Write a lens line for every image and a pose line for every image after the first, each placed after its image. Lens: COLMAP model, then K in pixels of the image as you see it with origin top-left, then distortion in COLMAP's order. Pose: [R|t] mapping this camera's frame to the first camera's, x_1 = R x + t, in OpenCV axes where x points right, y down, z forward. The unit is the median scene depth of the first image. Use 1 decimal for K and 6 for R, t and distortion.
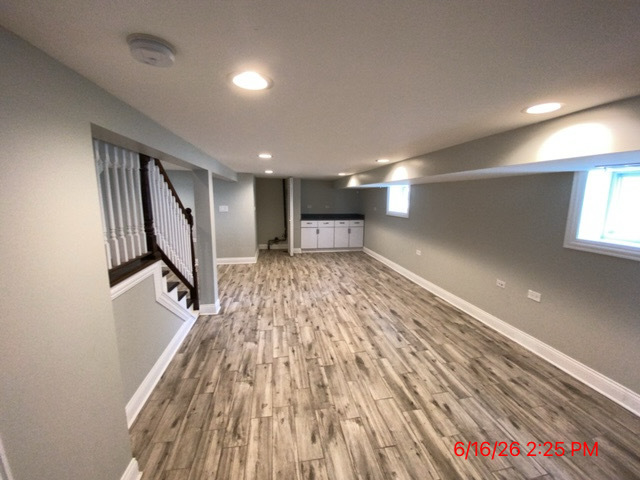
lens RADIAL K [[262.4, 0, 317.1], [0, 262.4, 238.6], [0, 0, 1]] dist [-0.004000, -0.000679]
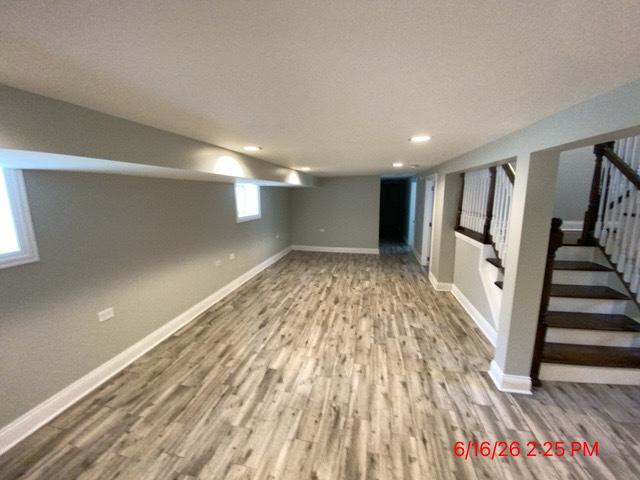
lens RADIAL K [[262.4, 0, 316.0], [0, 262.4, 240.0], [0, 0, 1]] dist [-0.004000, -0.000679]
pose [[-0.931671, -0.057656, 0.358698, -0.207742], [0.062832, 0.946878, 0.315395, -0.300433], [-0.357828, 0.316382, -0.878556, 1.810353]]
